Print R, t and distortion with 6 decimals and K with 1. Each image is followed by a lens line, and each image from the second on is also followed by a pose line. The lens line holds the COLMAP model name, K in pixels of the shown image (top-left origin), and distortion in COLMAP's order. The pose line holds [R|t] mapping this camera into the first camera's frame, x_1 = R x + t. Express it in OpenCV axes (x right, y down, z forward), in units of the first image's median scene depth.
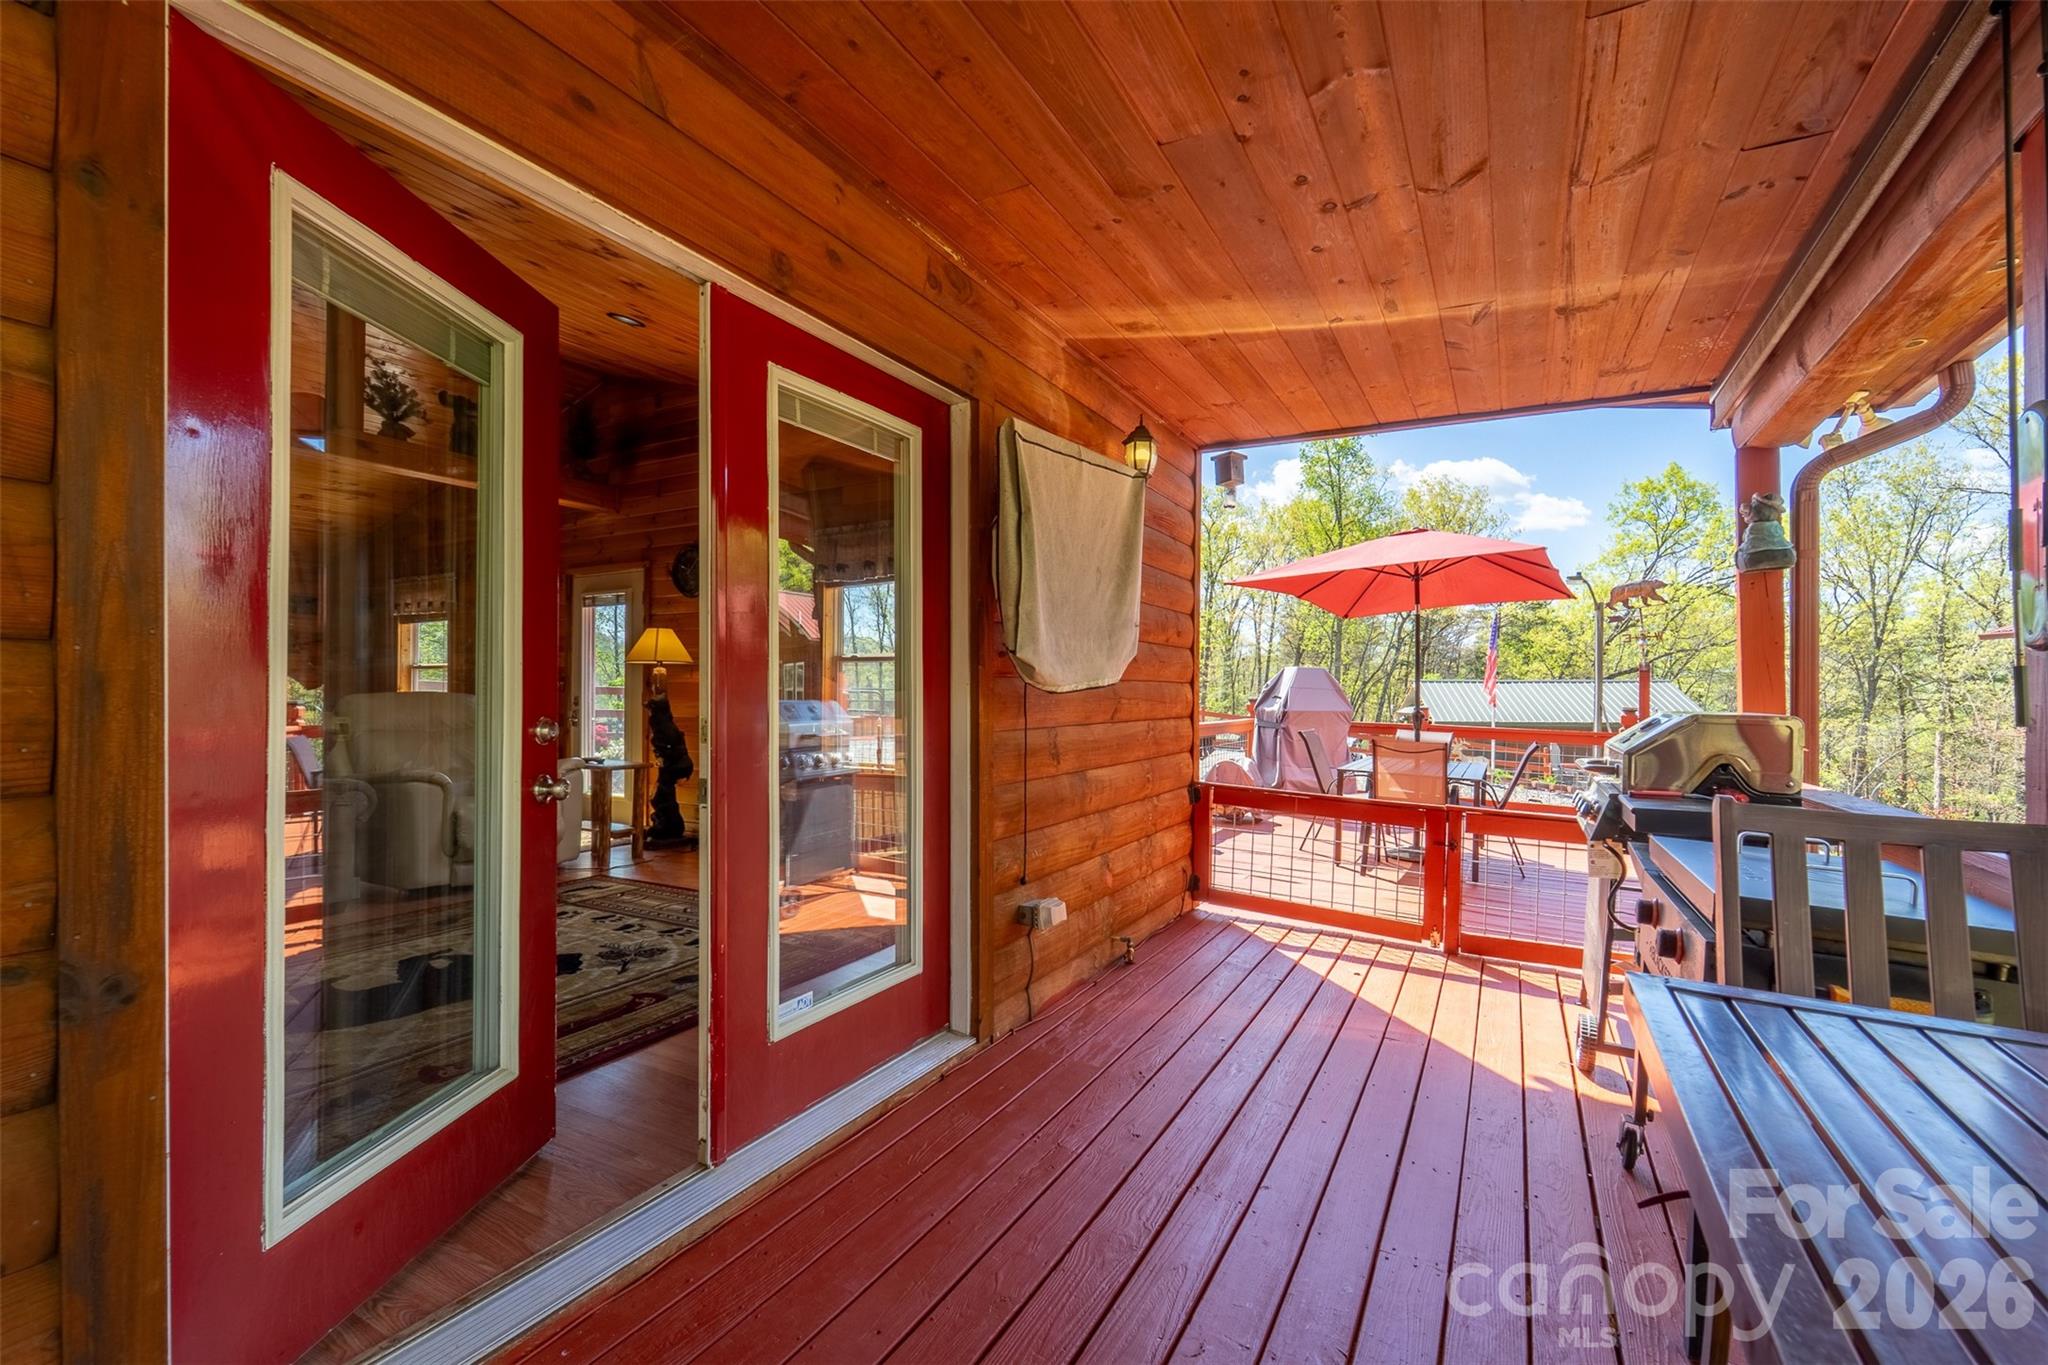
lens RADIAL K [[833.6, 0, 1019.7], [0, 833.6, 687.5], [0, 0, 1]] dist [0.010055, -0.000178]
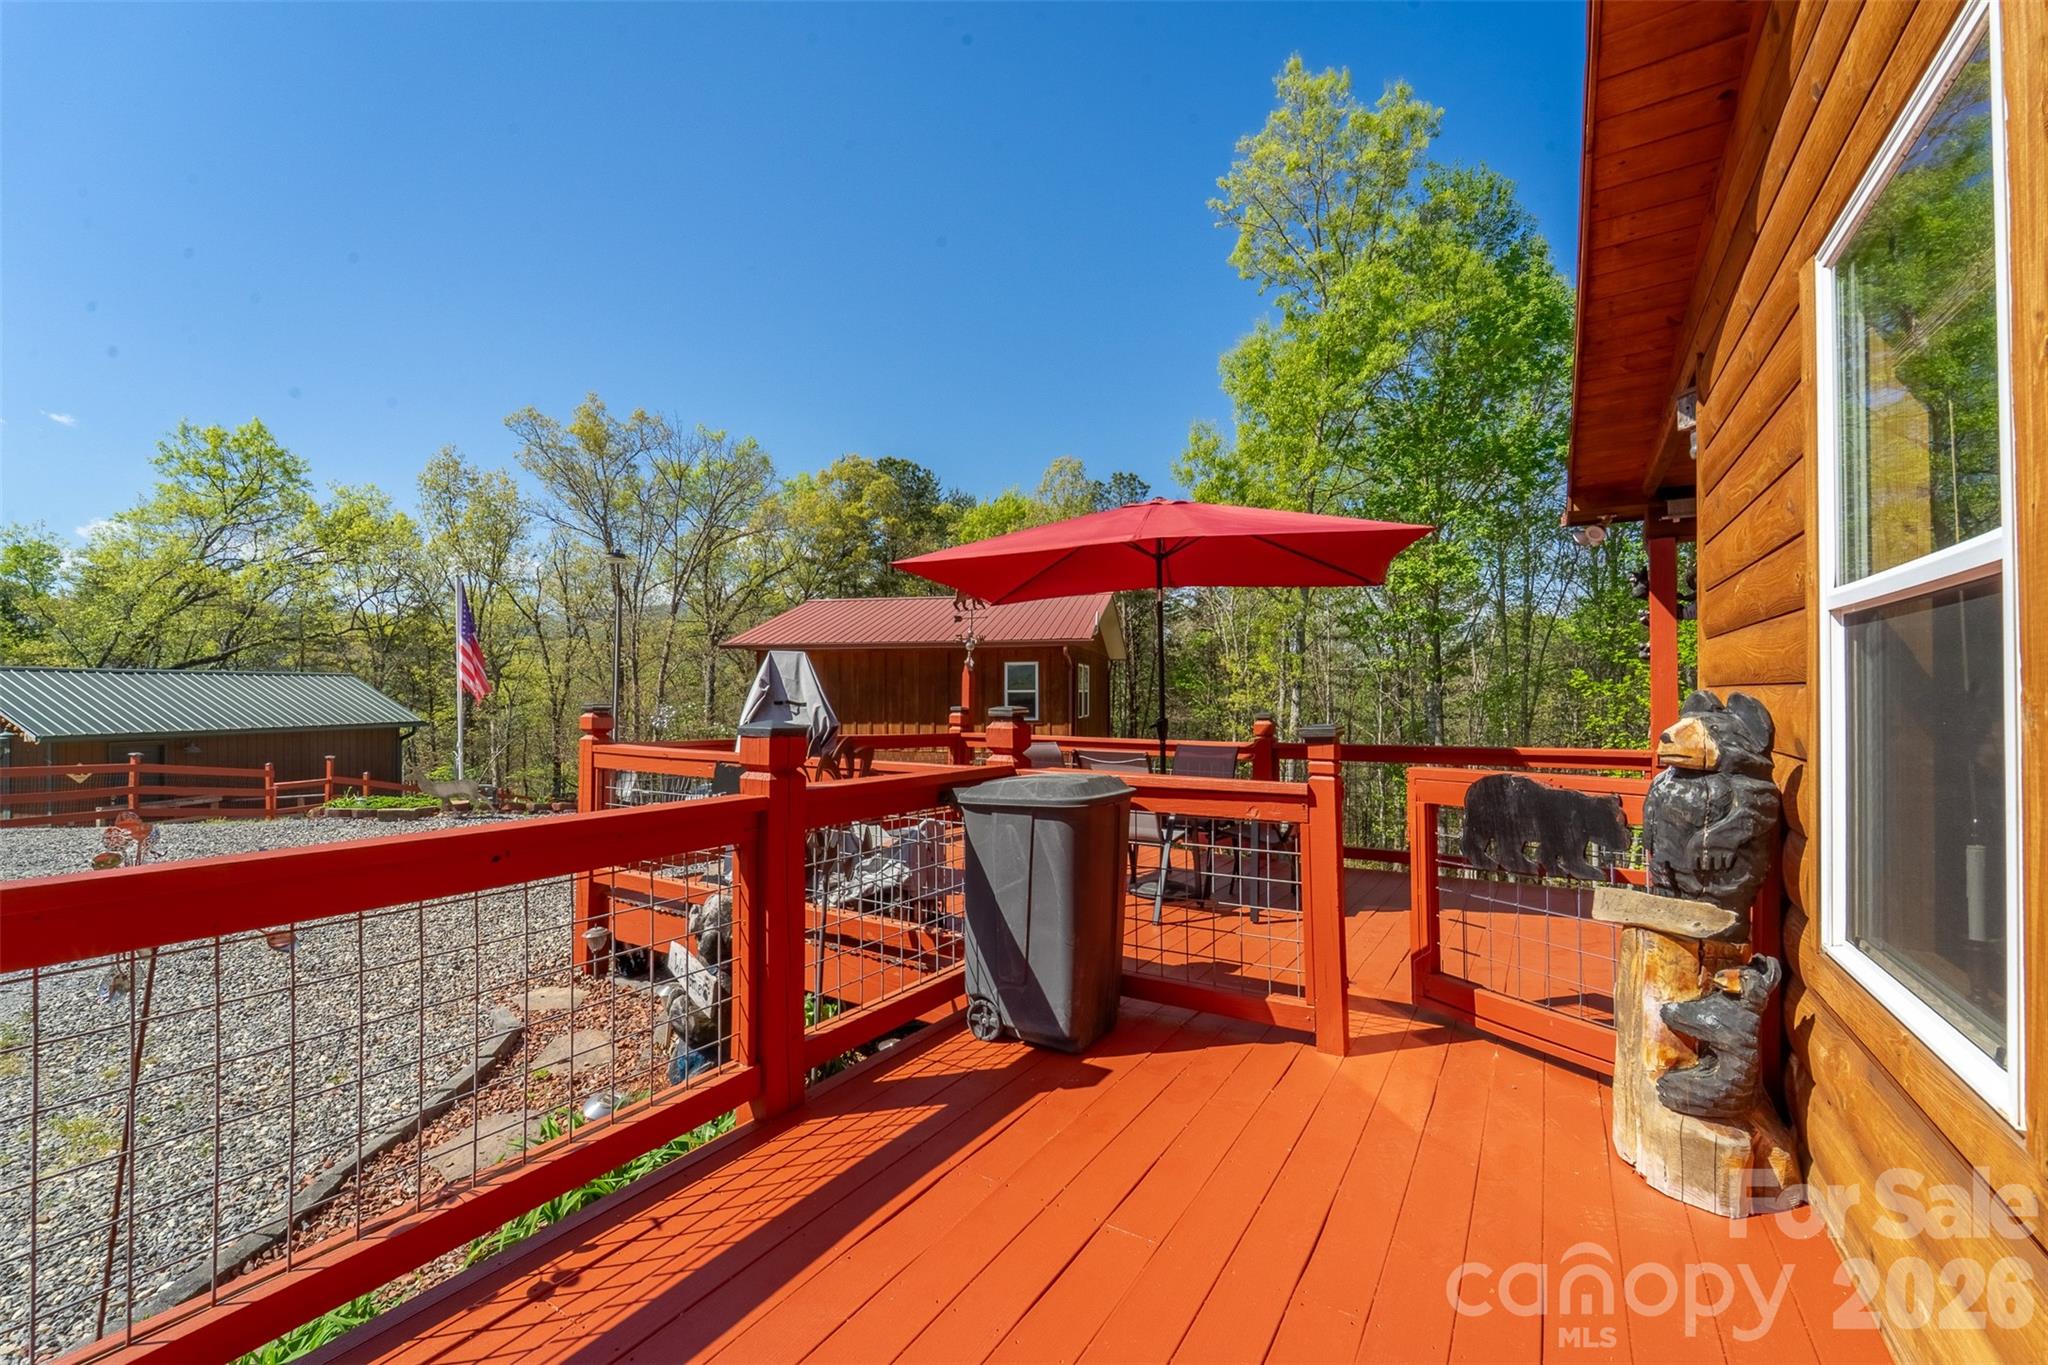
lens RADIAL K [[833.6, 0, 1027.3], [0, 833.6, 685.8], [0, 0, 1]] dist [0.010055, -0.000178]
pose [[0.031667, 0.008002, 0.999466, -0.054269], [-0.012167, 0.999897, -0.007620, 0.000733], [-0.999424, -0.011919, 0.031761, 0.180300]]
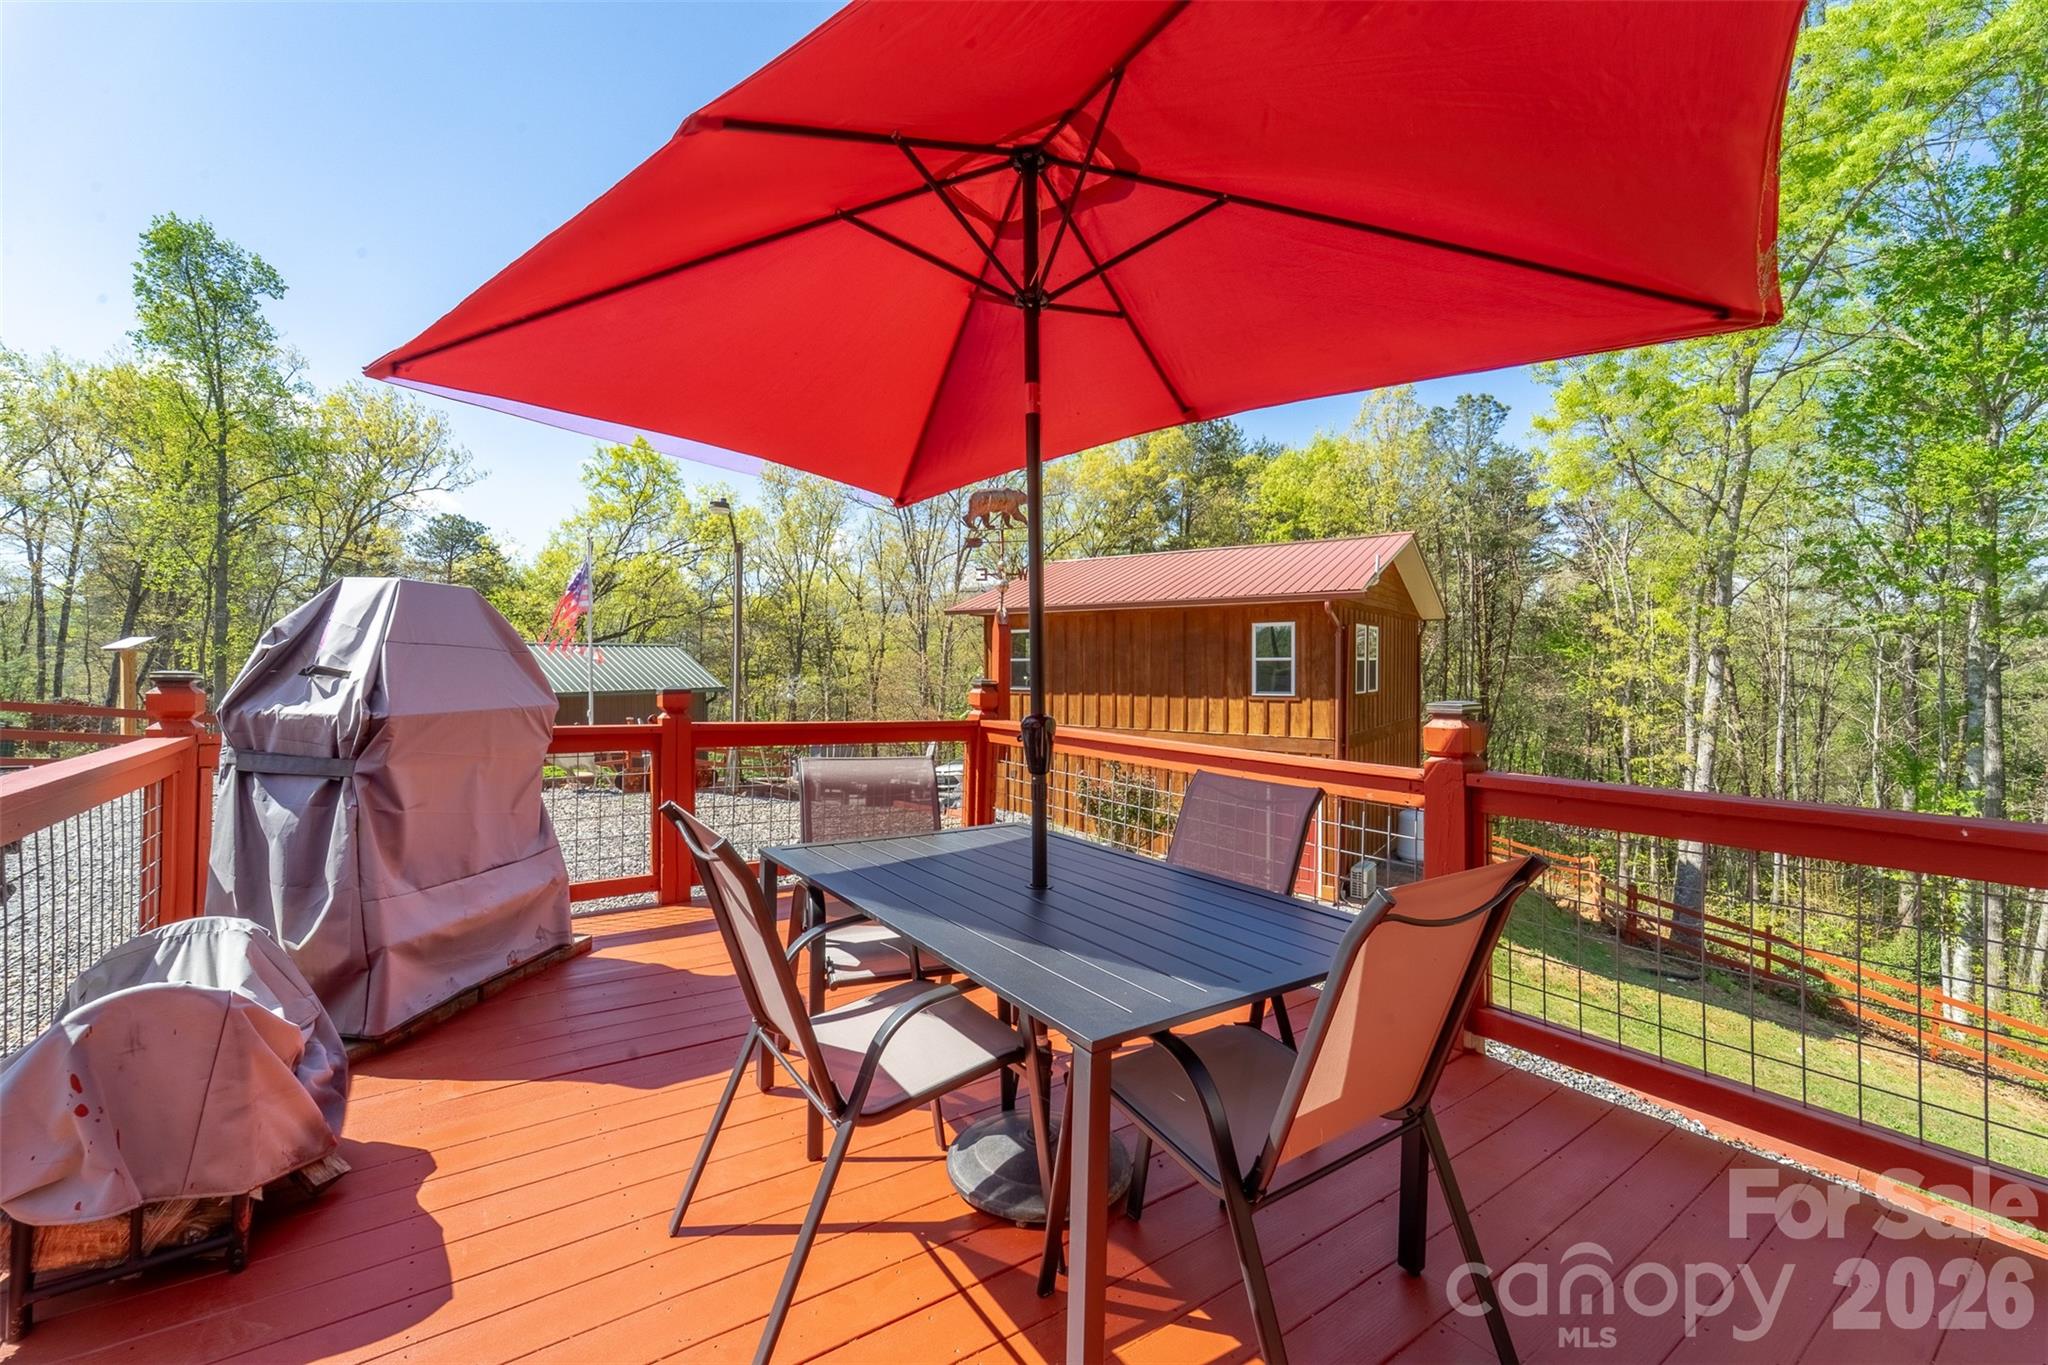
lens RADIAL K [[833.6, 0, 1014.8], [0, 833.6, 681.1], [0, 0, 1]] dist [0.010055, -0.000178]
pose [[0.419011, -0.020305, 0.907754, 0.030683], [-0.011624, 0.999548, 0.027724, 0.000941], [-0.907907, -0.022168, 0.418586, 0.143605]]
